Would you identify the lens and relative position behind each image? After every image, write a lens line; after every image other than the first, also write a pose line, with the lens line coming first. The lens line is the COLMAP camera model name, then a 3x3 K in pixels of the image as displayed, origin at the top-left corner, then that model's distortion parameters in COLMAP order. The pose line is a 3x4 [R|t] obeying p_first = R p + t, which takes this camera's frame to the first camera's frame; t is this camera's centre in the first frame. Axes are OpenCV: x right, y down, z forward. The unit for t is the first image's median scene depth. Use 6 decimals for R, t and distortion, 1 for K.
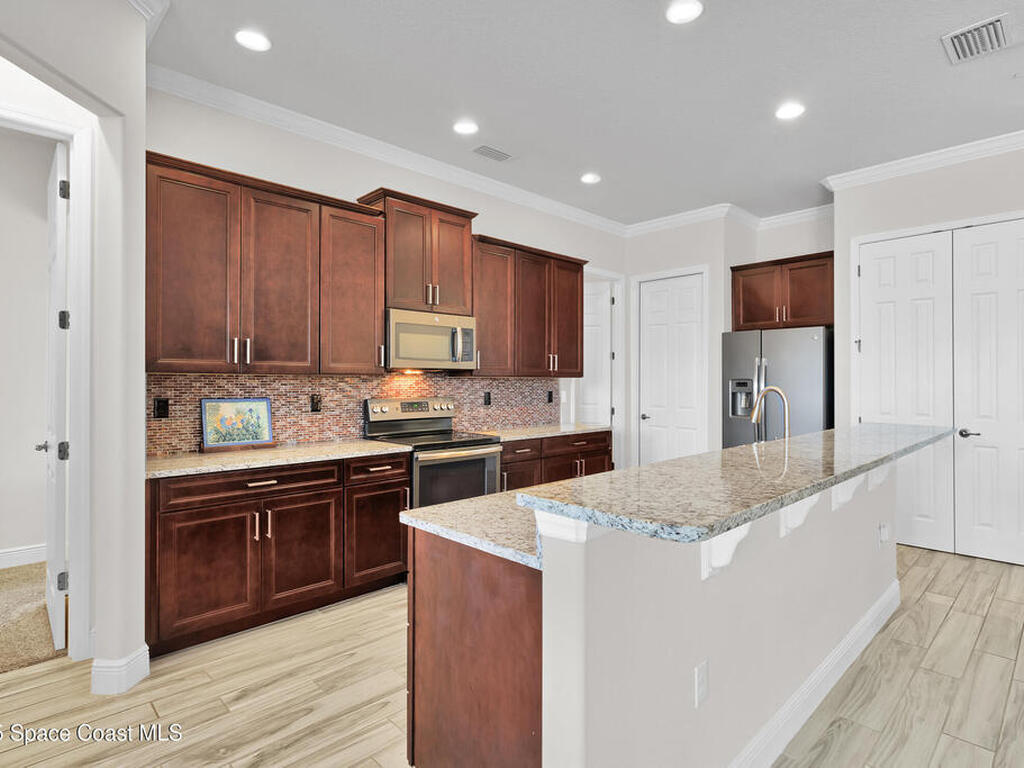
lens RADIAL K [[550.7, 0, 517.8], [0, 550.7, 378.2], [0, 0, 1]] dist [-0.000847, -0.000327]
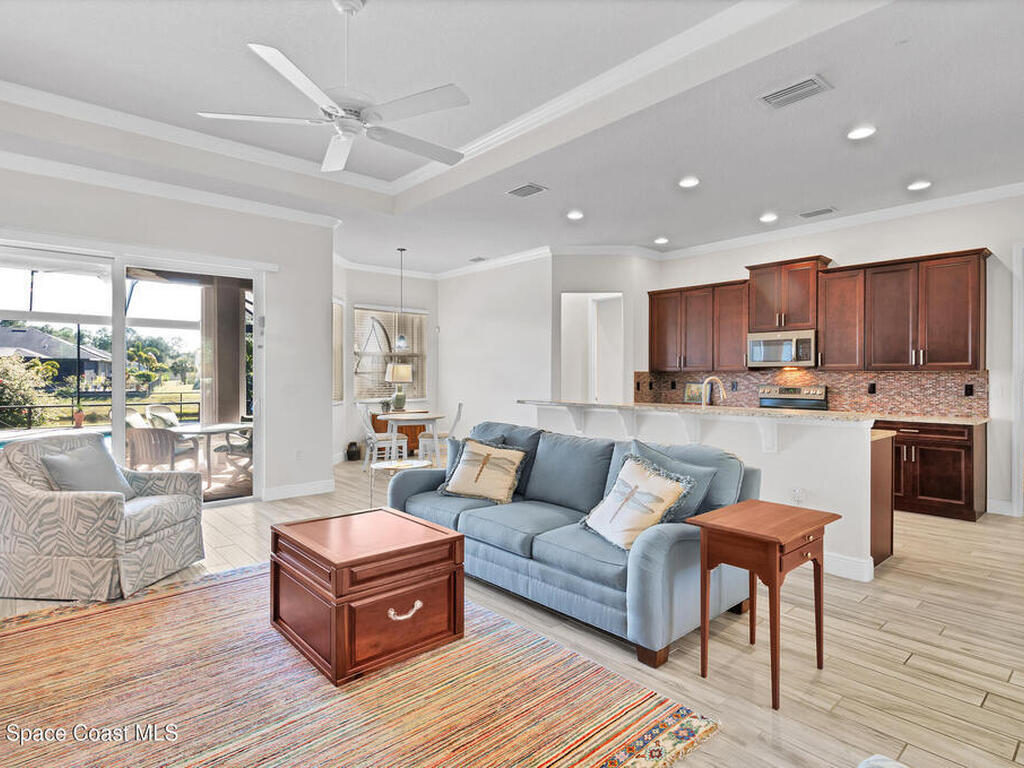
lens RADIAL K [[550.7, 0, 517.8], [0, 550.7, 378.2], [0, 0, 1]] dist [-0.000847, -0.000327]
pose [[-0.033753, -0.002119, -0.999428, 1.210679], [-0.003364, 0.999992, -0.002007, 0.018985], [0.999425, 0.003295, -0.033760, 0.244121]]
